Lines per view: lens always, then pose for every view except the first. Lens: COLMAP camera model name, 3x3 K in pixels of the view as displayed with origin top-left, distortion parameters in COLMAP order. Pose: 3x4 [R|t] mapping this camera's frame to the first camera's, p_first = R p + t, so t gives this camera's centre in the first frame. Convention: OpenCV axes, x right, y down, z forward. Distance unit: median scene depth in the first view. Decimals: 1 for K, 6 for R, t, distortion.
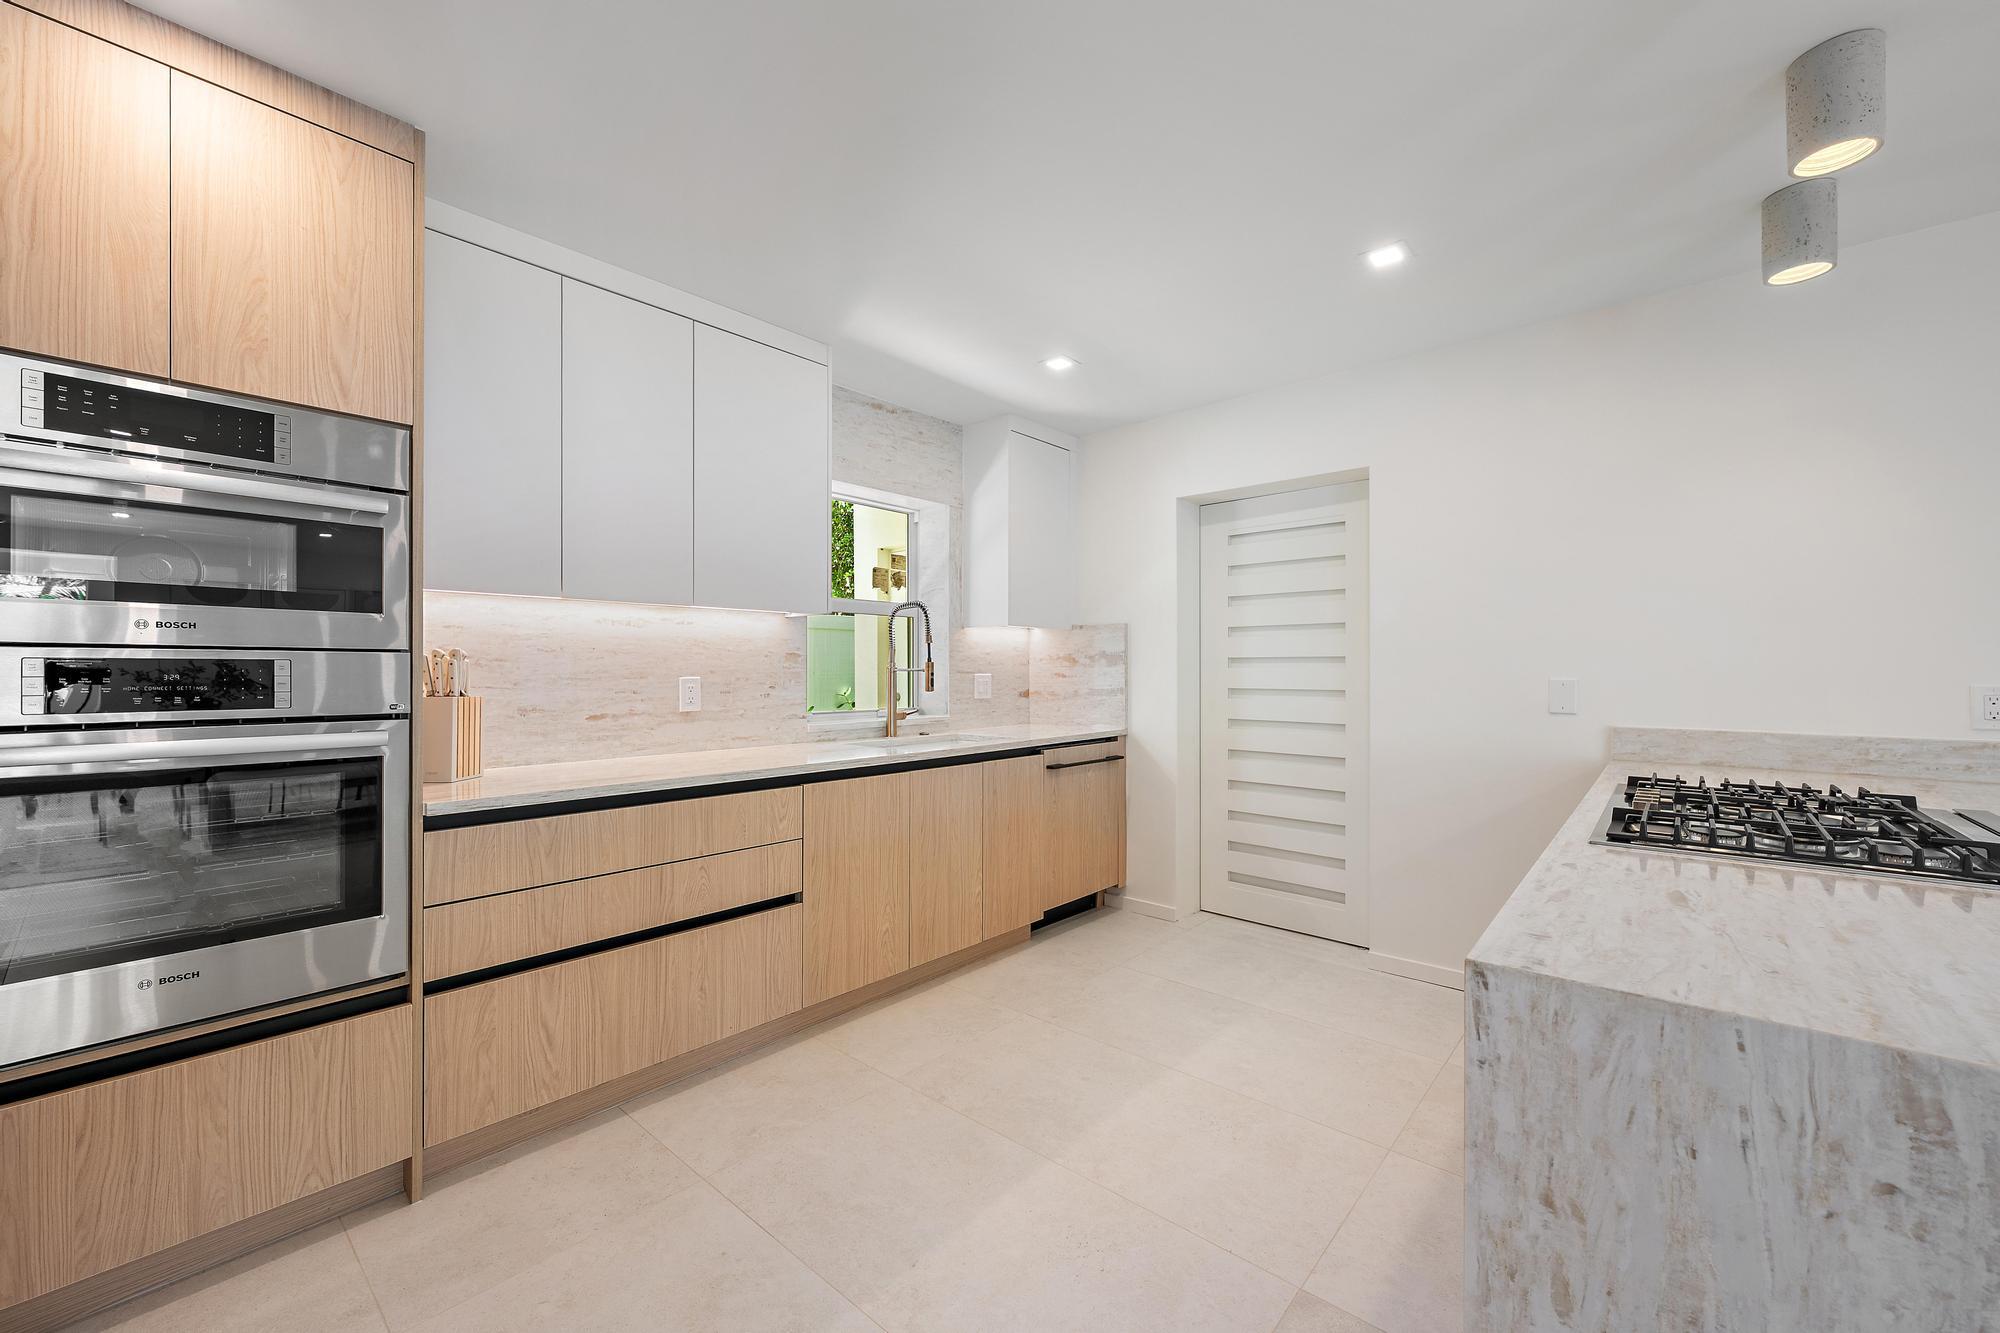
lens RADIAL K [[793.1, 0, 1000.0], [0, 793.1, 666.5], [0, 0, 1]] dist [-0.000003, 0.000029]
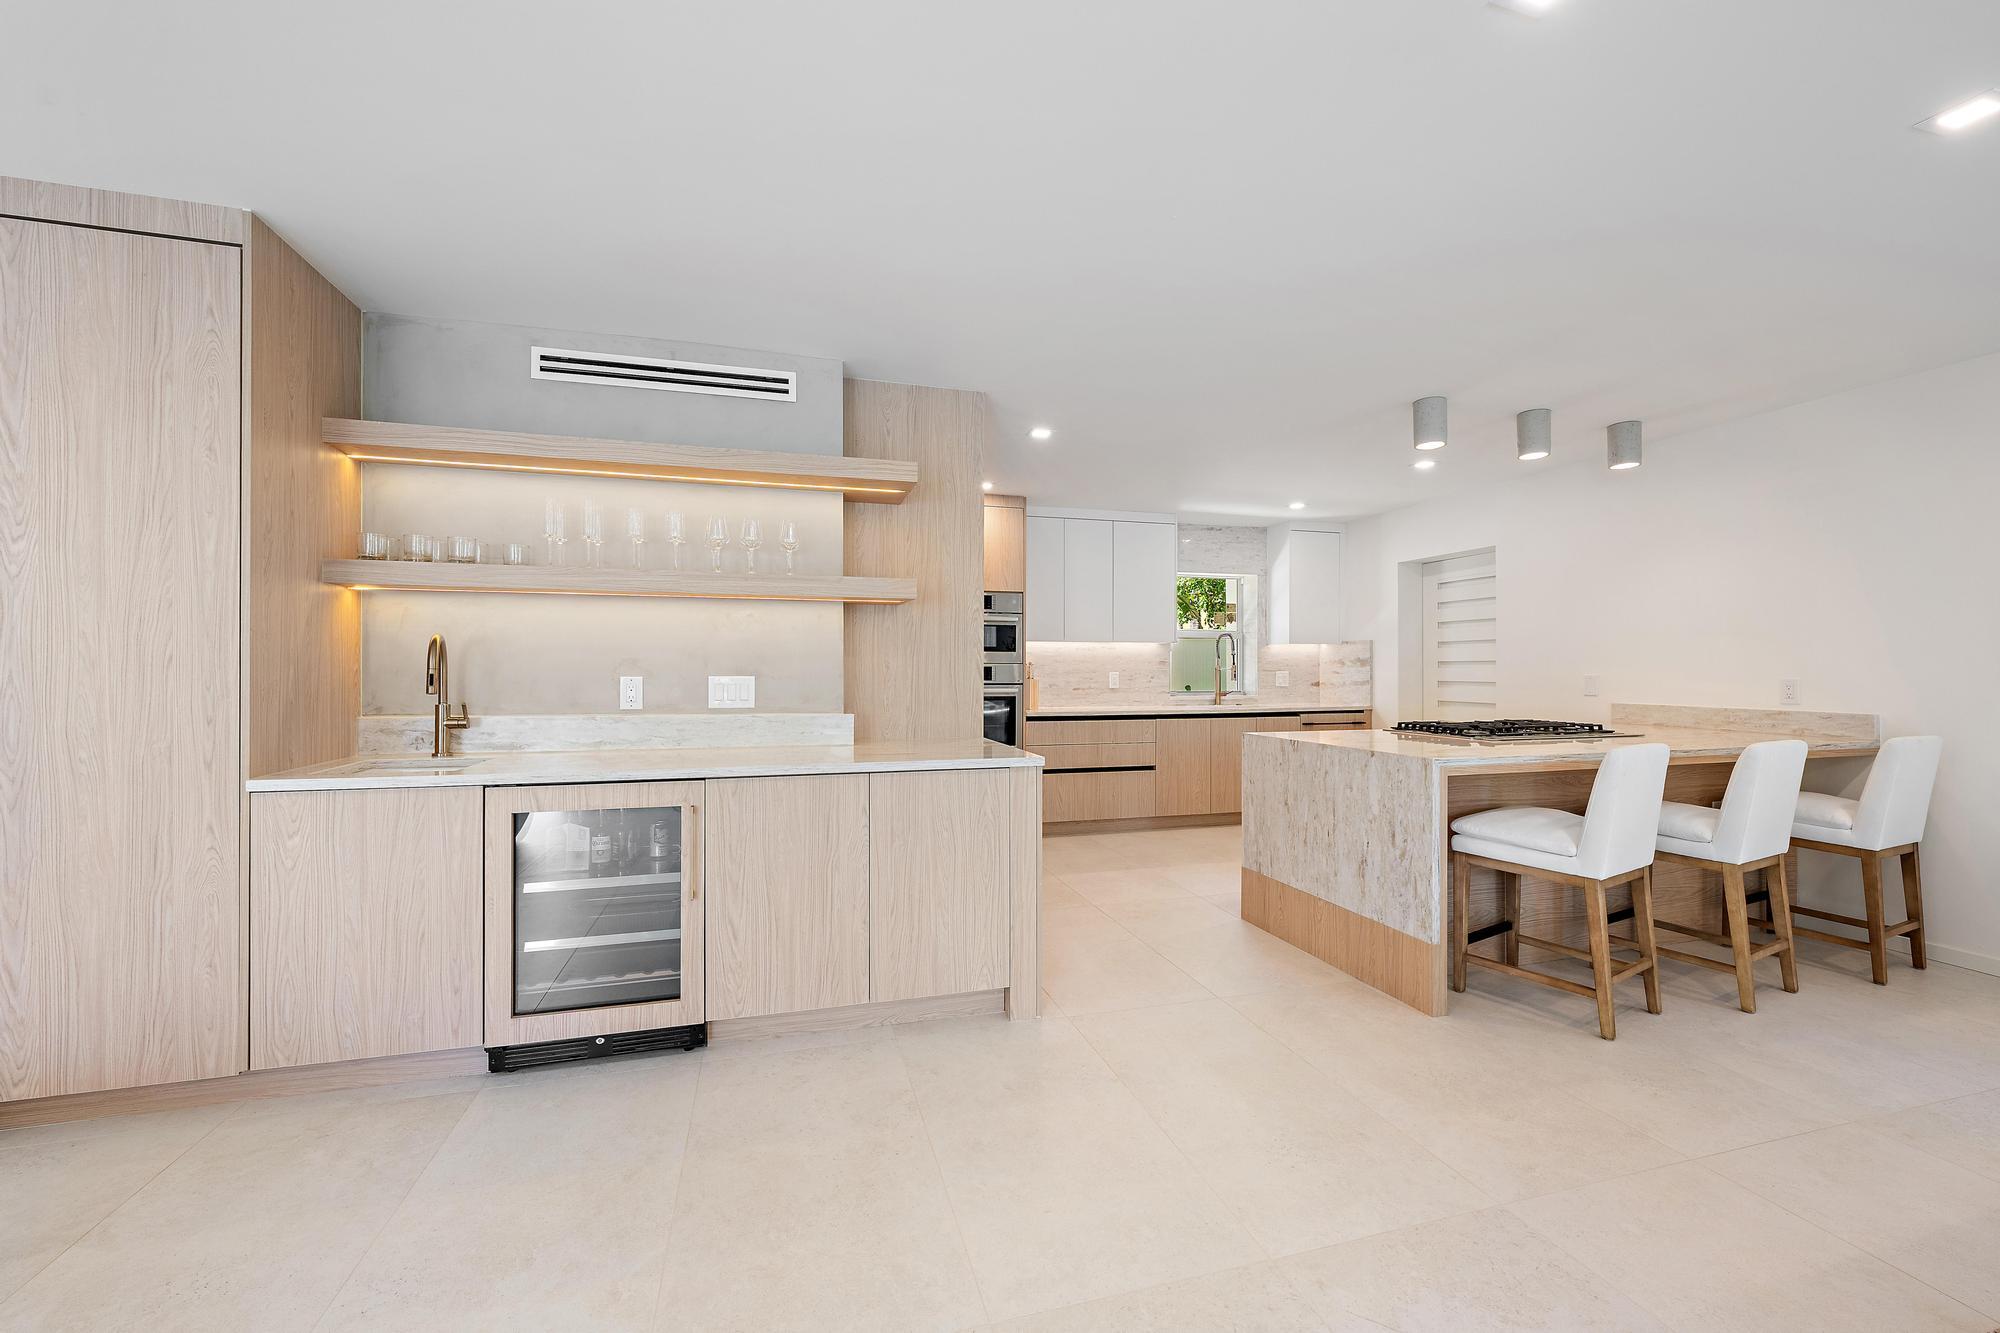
lens RADIAL K [[817.3, 0, 1000.0], [0, 817.3, 666.5], [0, 0, 1]] dist [-0.001776, -0.000096]
pose [[0.839526, -0.001342, -0.543317, 0.484495], [0.002291, 0.999997, 0.001071, -0.005226], [0.543314, -0.002144, 0.839527, -0.909273]]
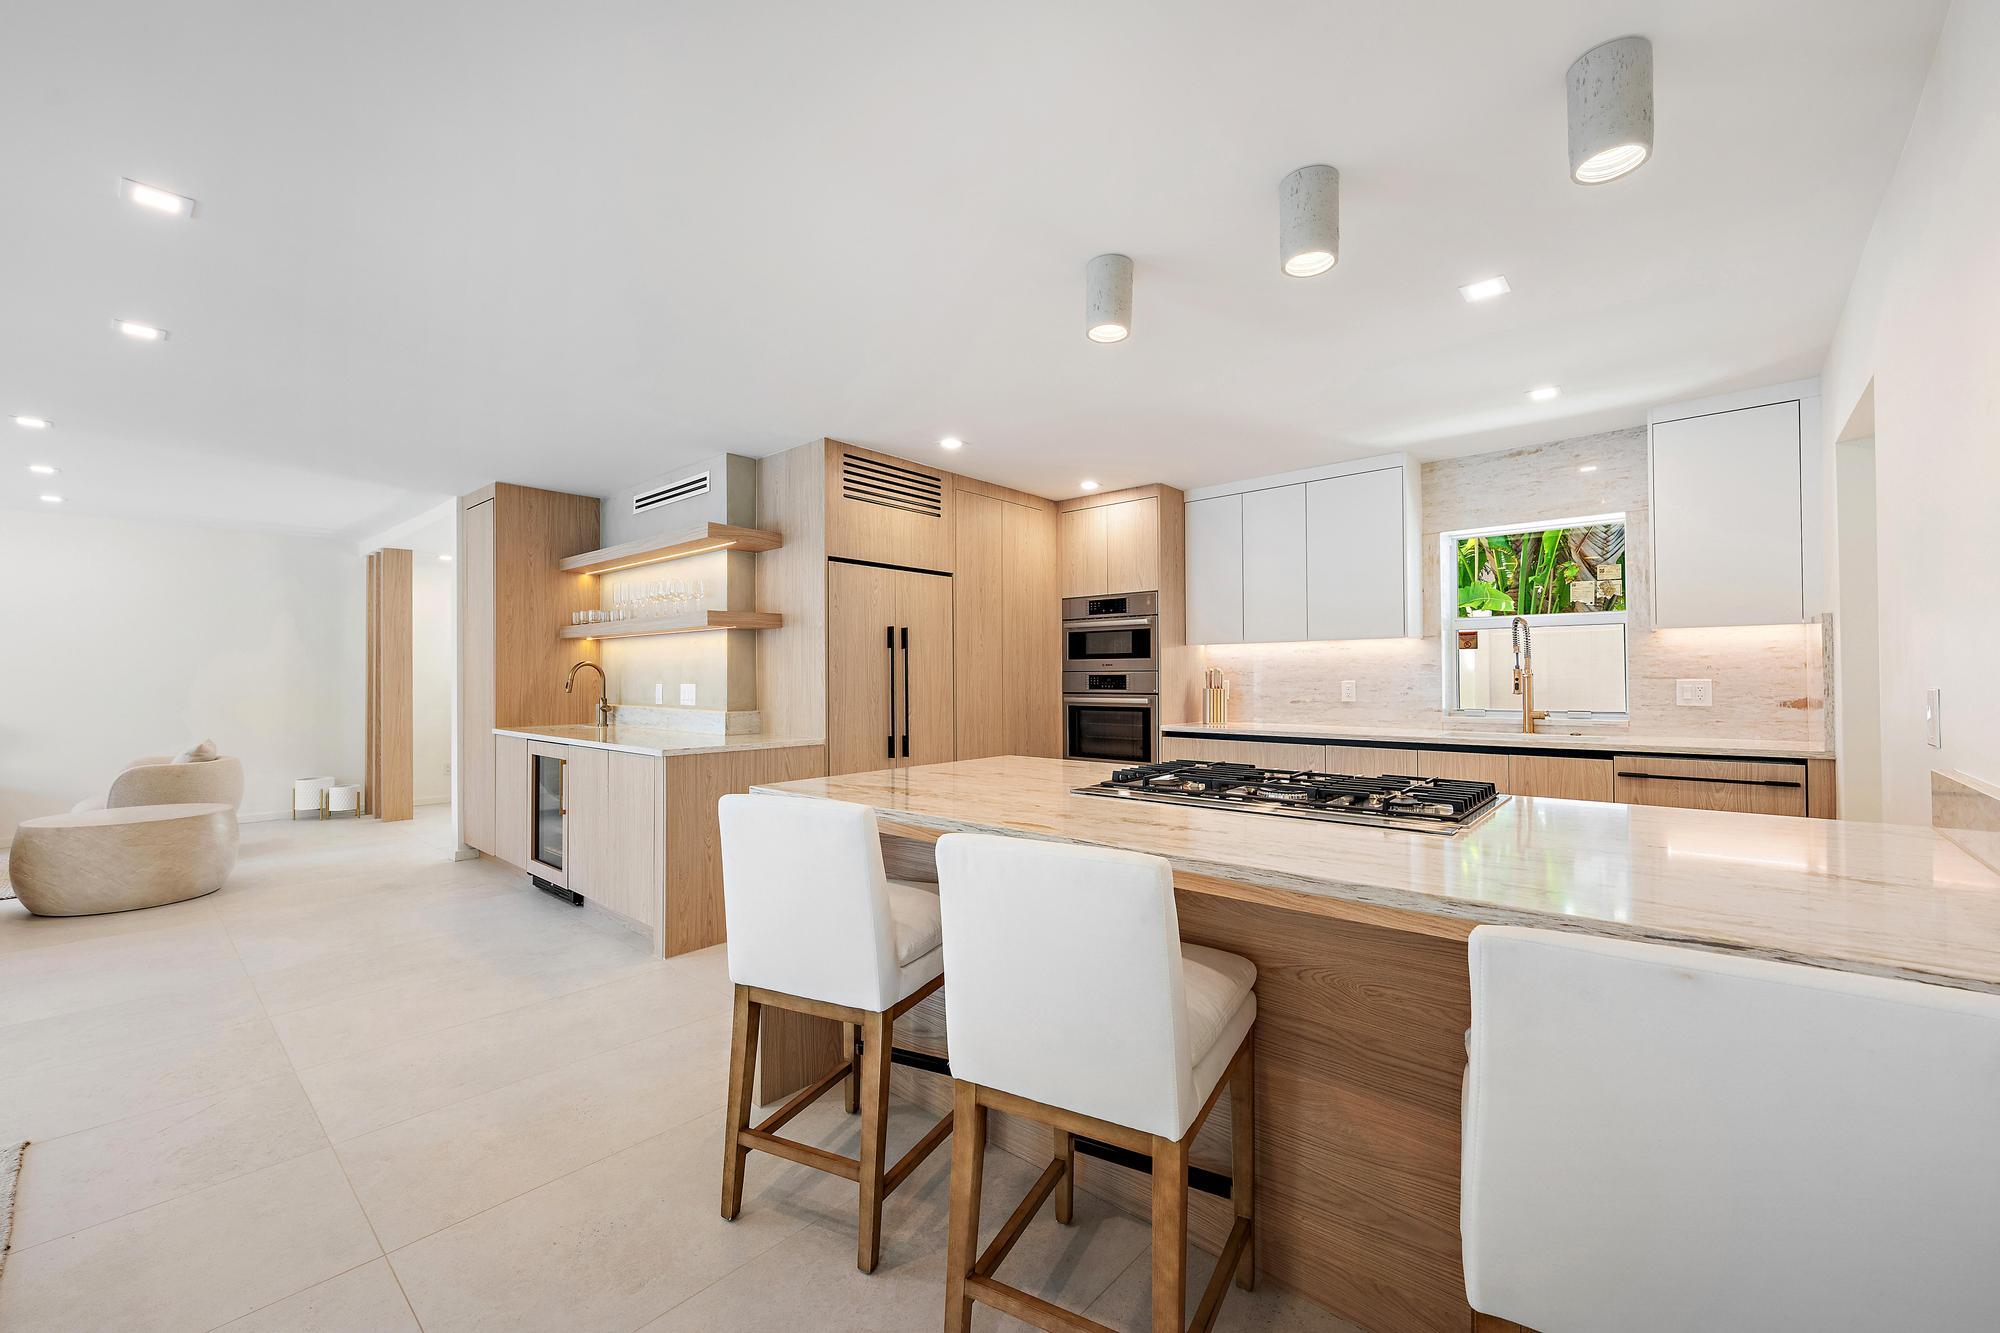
lens RADIAL K [[817.3, 0, 1000.0], [0, 817.3, 666.5], [0, 0, 1]] dist [-0.001776, -0.000096]
pose [[-0.021735, -0.015174, -0.999649, 1.092897], [0.009436, 0.999837, -0.015382, 0.001923], [0.999719, -0.009767, -0.021588, 0.252727]]
